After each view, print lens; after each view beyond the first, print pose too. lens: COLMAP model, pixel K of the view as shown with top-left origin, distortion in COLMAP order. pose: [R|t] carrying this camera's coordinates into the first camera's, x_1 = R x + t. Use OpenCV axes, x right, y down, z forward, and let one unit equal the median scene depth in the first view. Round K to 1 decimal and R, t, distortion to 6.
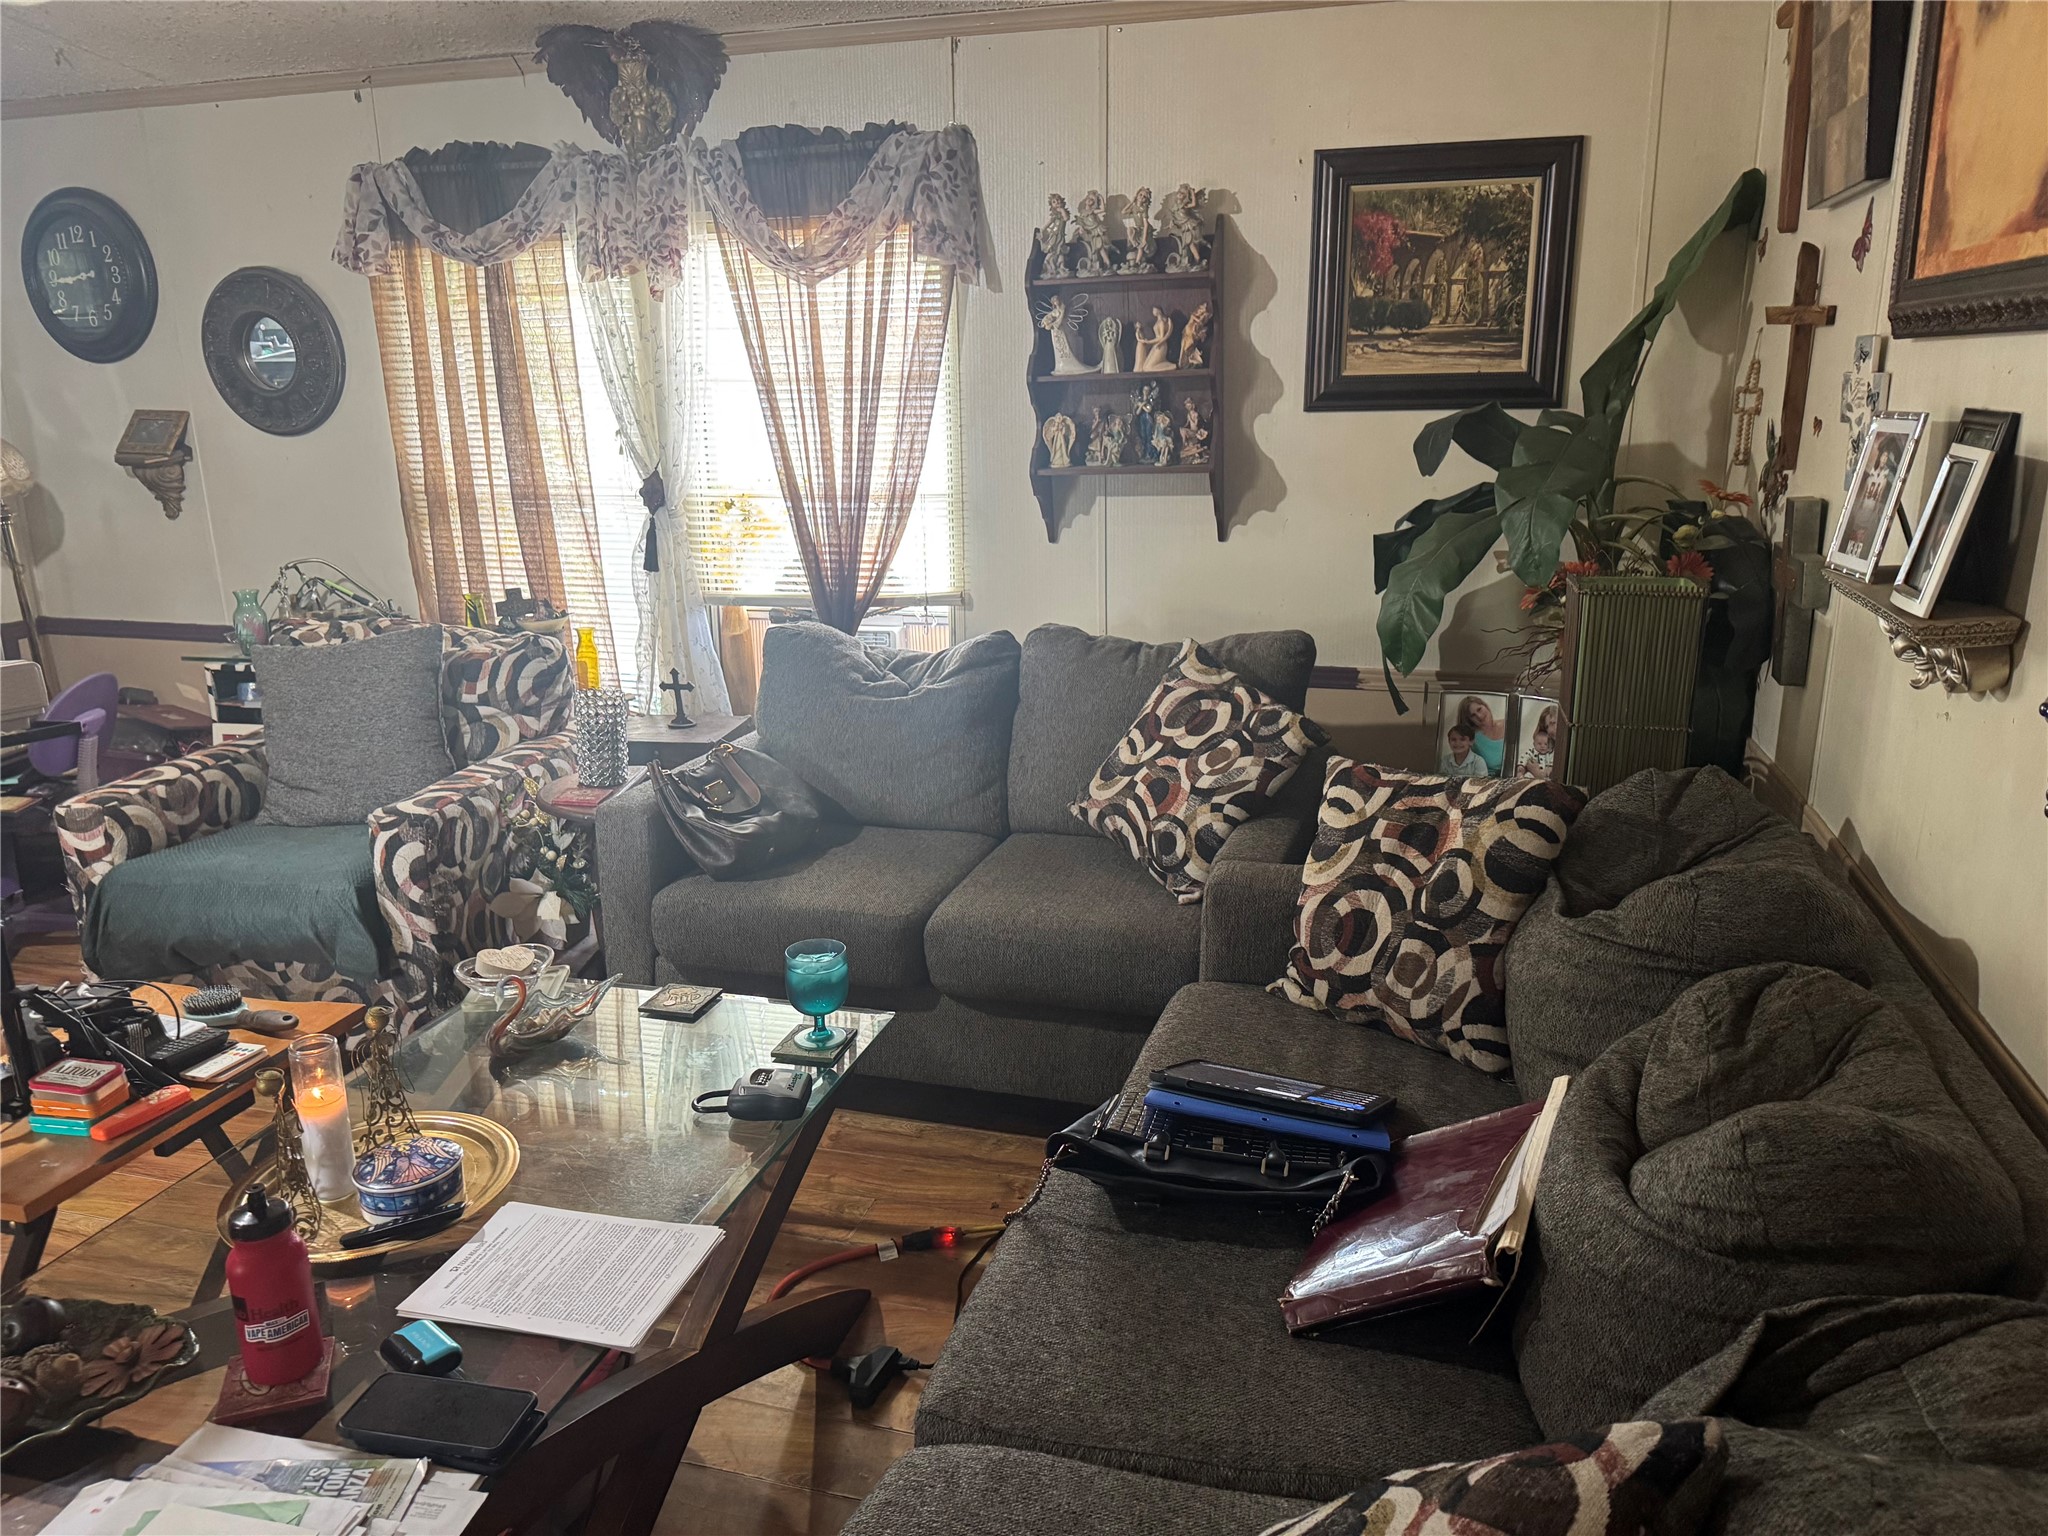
lens RADIAL K [[1457.4, 0, 1024.0], [0, 1457.4, 768.0], [0, 0, 1]] dist [-0.005359, -0.006238]
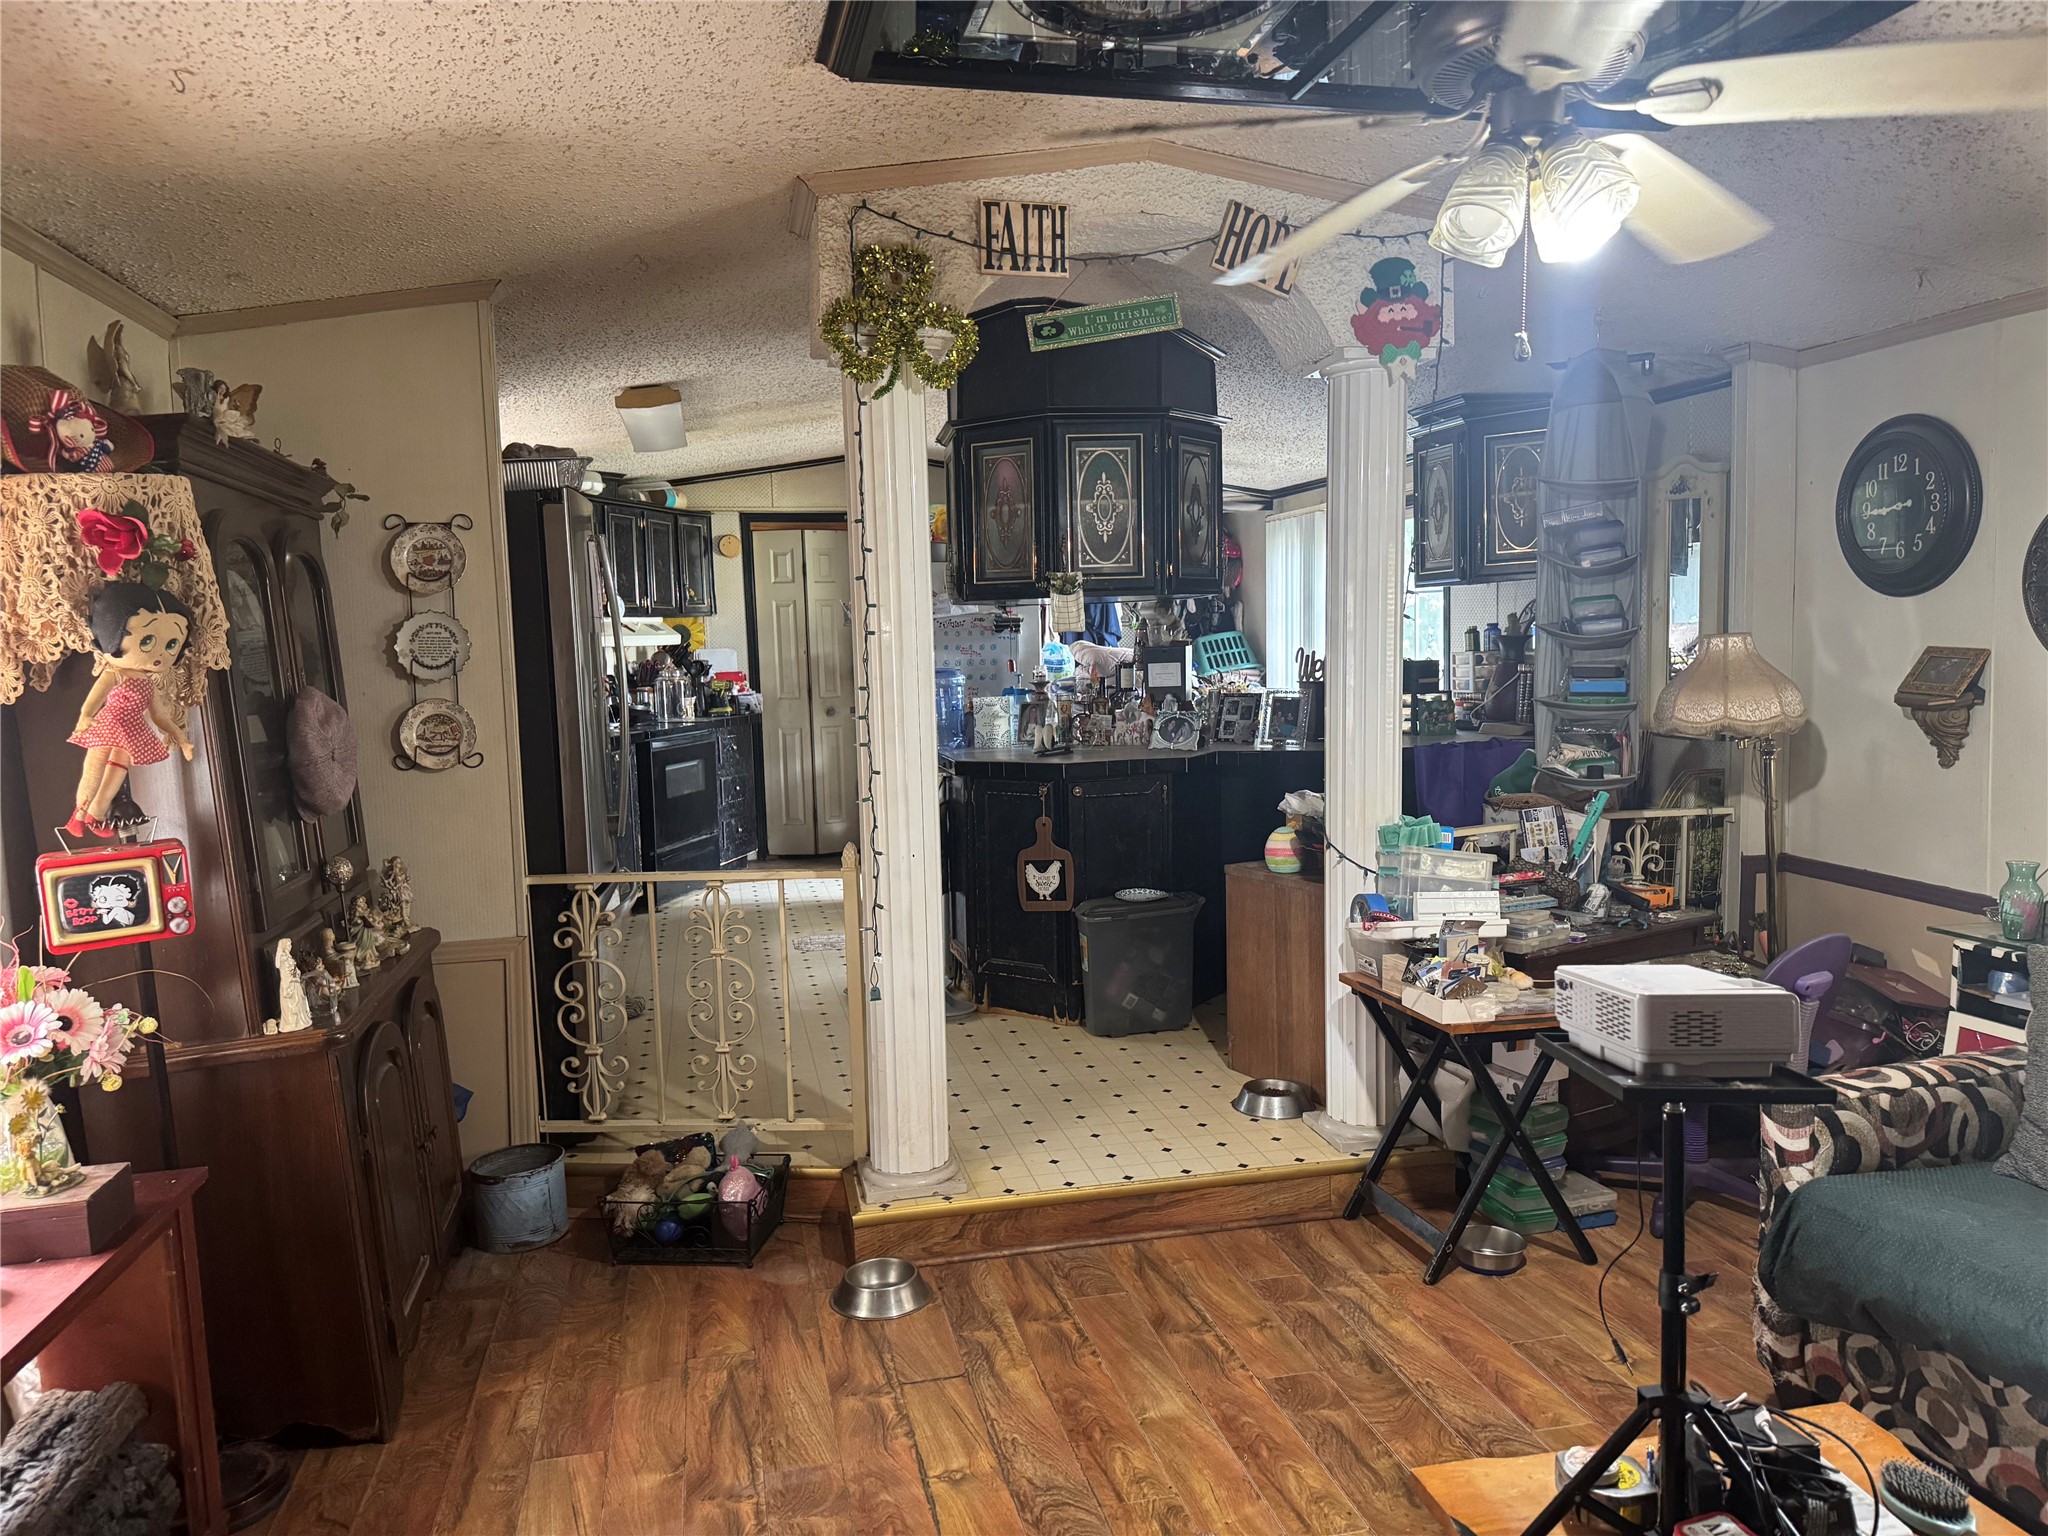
lens RADIAL K [[1457.4, 0, 1024.0], [0, 1457.4, 768.0], [0, 0, 1]] dist [-0.005359, -0.006238]
pose [[0.475659, 0.084074, -0.875603, -0.110040], [-0.213342, 0.976727, -0.022111, -0.044333], [0.853366, 0.197320, 0.482525, 0.133877]]
